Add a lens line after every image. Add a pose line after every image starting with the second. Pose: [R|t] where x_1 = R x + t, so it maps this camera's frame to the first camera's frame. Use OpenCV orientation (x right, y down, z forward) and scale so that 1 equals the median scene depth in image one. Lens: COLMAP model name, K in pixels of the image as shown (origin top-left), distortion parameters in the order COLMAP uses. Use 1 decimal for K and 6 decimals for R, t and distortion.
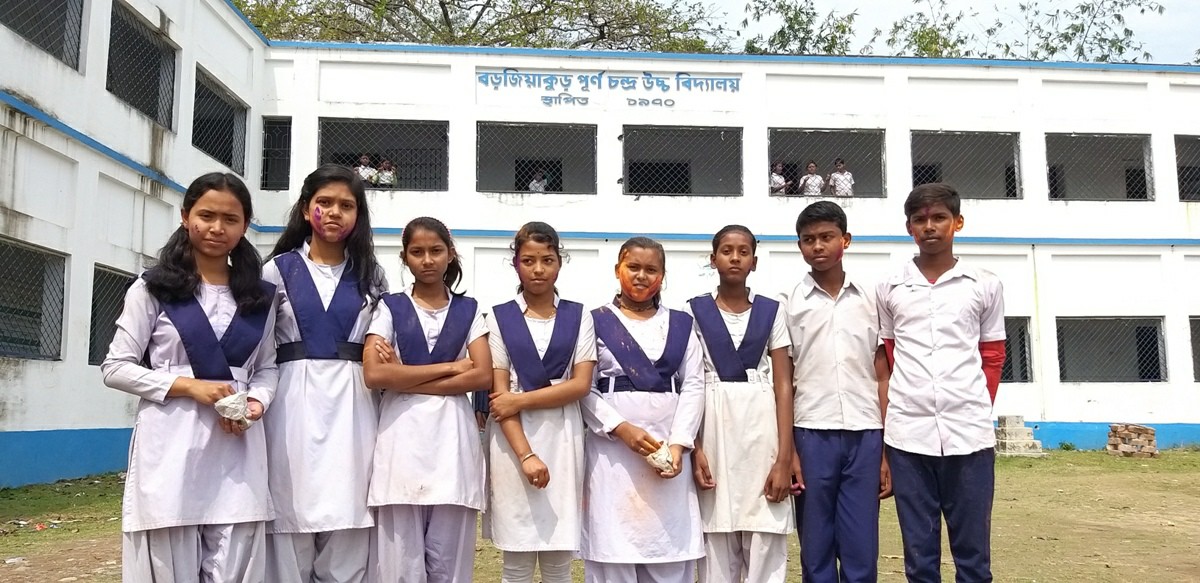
lens RADIAL K [[877.3, 0, 600.3], [0, 877.3, 371.2], [0, 0, 1]] dist [0.041987, -0.077426]
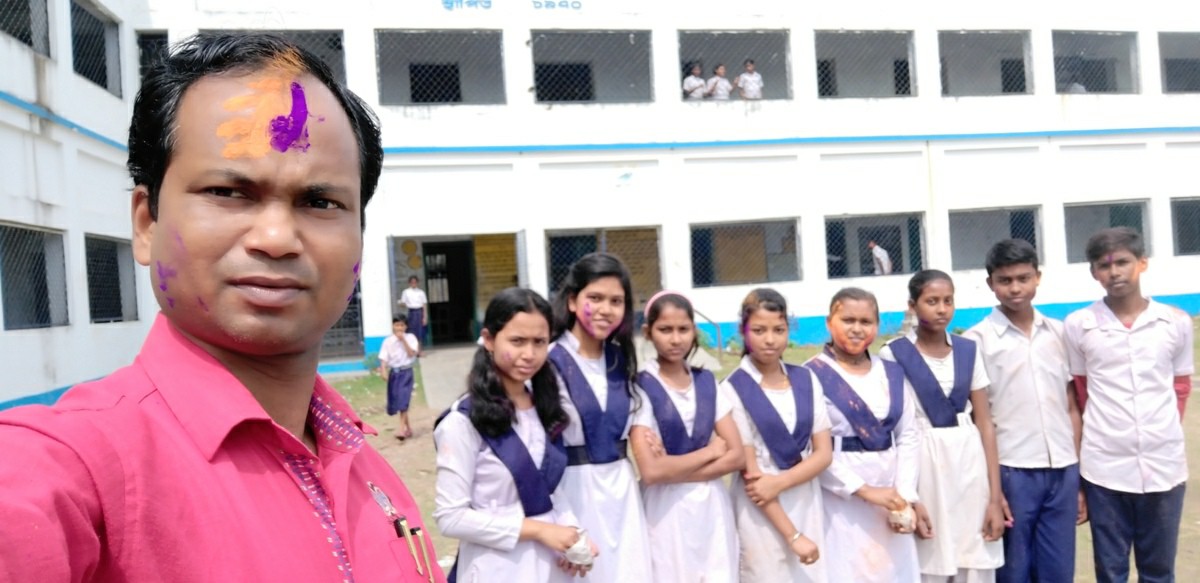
lens RADIAL K [[900.4, 0, 598.0], [0, 900.4, 343.4], [0, 0, 1]] dist [-0.031650, -0.000301]
pose [[0.988790, -0.061798, 0.135921, -0.385330], [0.049446, 0.994489, 0.092452, -0.202232], [-0.140885, -0.084695, 0.986396, 0.036318]]
